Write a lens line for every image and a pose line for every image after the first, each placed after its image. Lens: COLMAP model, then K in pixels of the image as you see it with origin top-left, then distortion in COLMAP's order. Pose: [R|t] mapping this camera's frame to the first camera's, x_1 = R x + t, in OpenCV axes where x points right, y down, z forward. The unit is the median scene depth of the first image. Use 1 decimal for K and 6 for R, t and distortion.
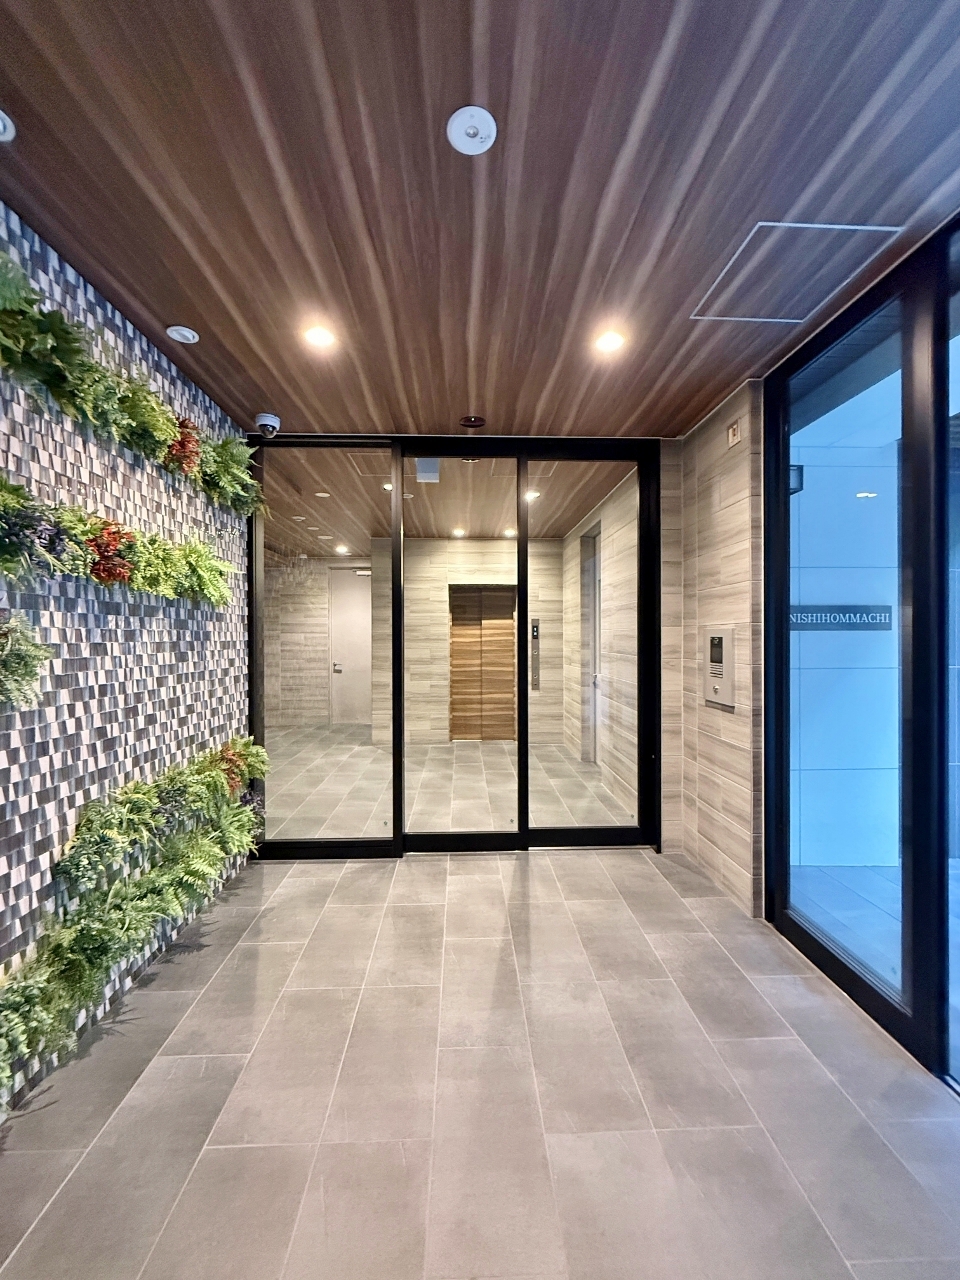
lens RADIAL K [[508.3, 0, 475.8], [0, 508.3, 639.3], [0, 0, 1]] dist [-0.002349, -0.000339]
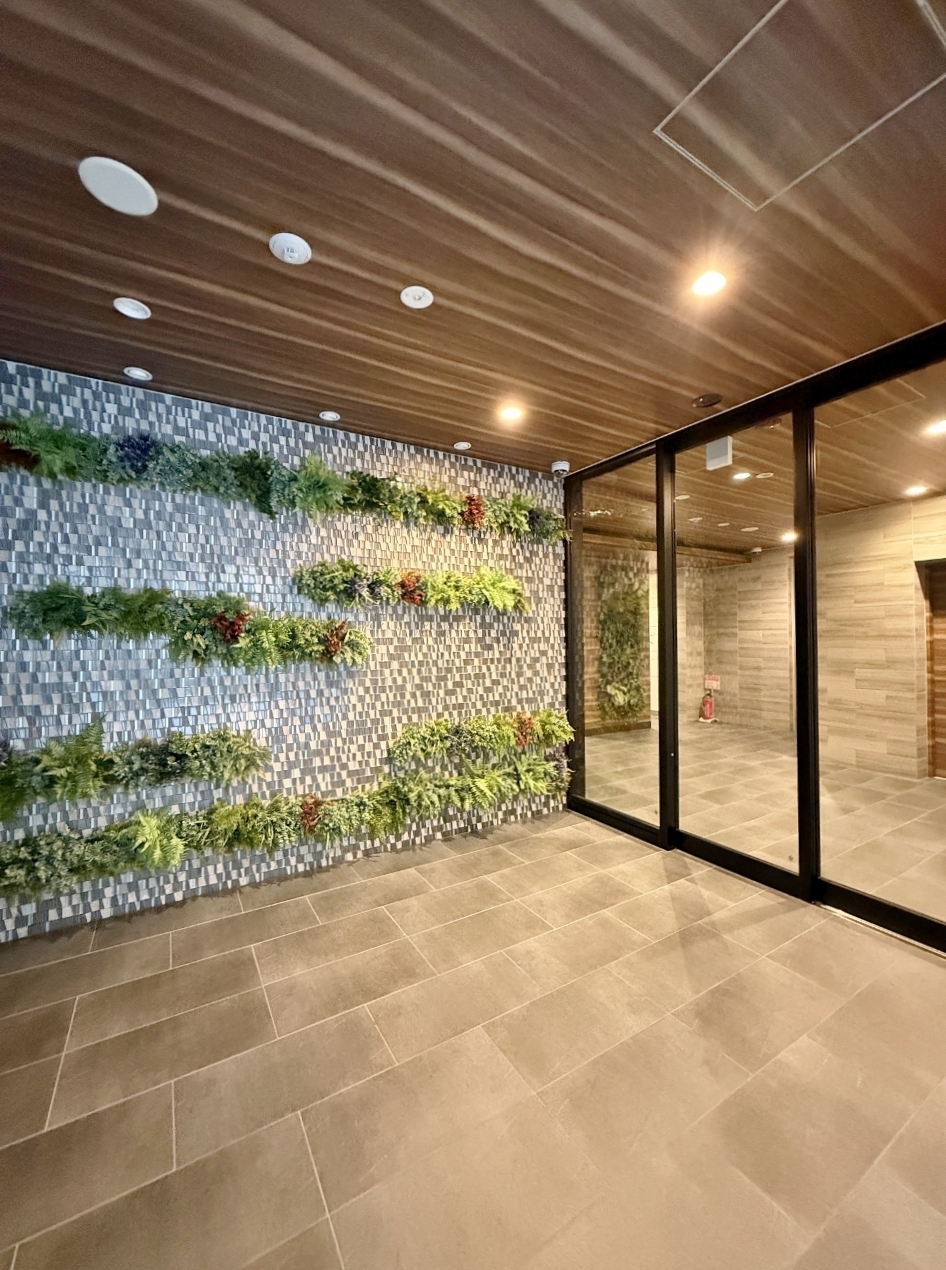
lens RADIAL K [[504.4, 0, 469.8], [0, 504.4, 634.0], [0, 0, 1]] dist [-0.002349, -0.000339]
pose [[0.486215, -0.006758, -0.873813, 0.760072], [0.000385, 0.999972, -0.007519, 0.006475], [0.873839, 0.003320, 0.486204, 0.227314]]
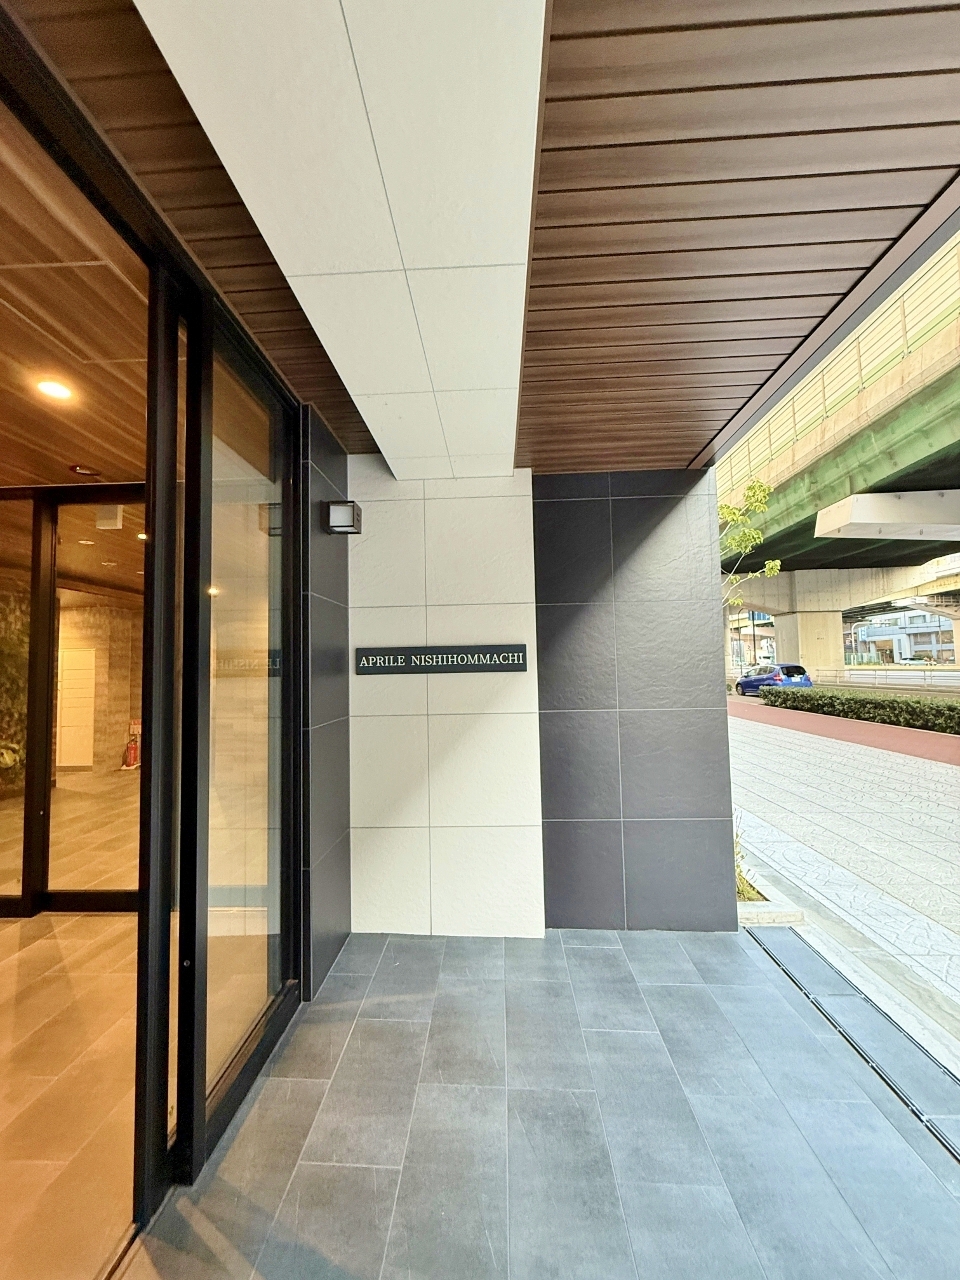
lens RADIAL K [[508.3, 0, 481.3], [0, 508.3, 635.0], [0, 0, 1]] dist [-0.002349, -0.000339]
pose [[0.997227, -0.021883, -0.071135, 1.090177], [0.017004, 0.997507, -0.068485, -0.029610], [0.072456, 0.067086, 0.995113, 0.103359]]
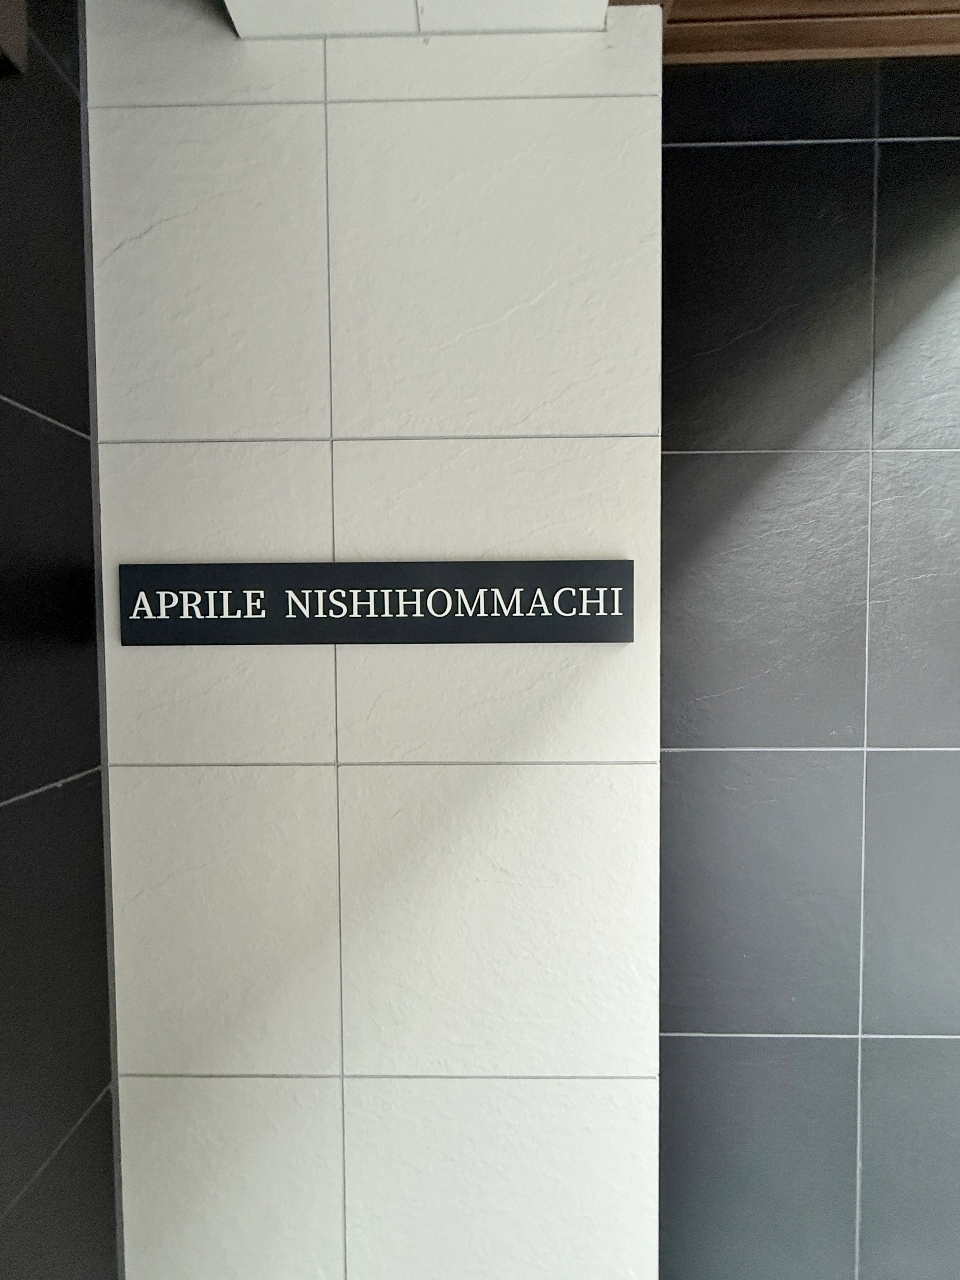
lens RADIAL K [[508.3, 0, 478.6], [0, 508.3, 640.2], [0, 0, 1]] dist [-0.002349, -0.000339]
pose [[0.998729, -0.000962, -0.050400, 1.006256], [0.003062, 0.999130, 0.041599, -0.043038], [0.050316, -0.041700, 0.997862, 0.933635]]
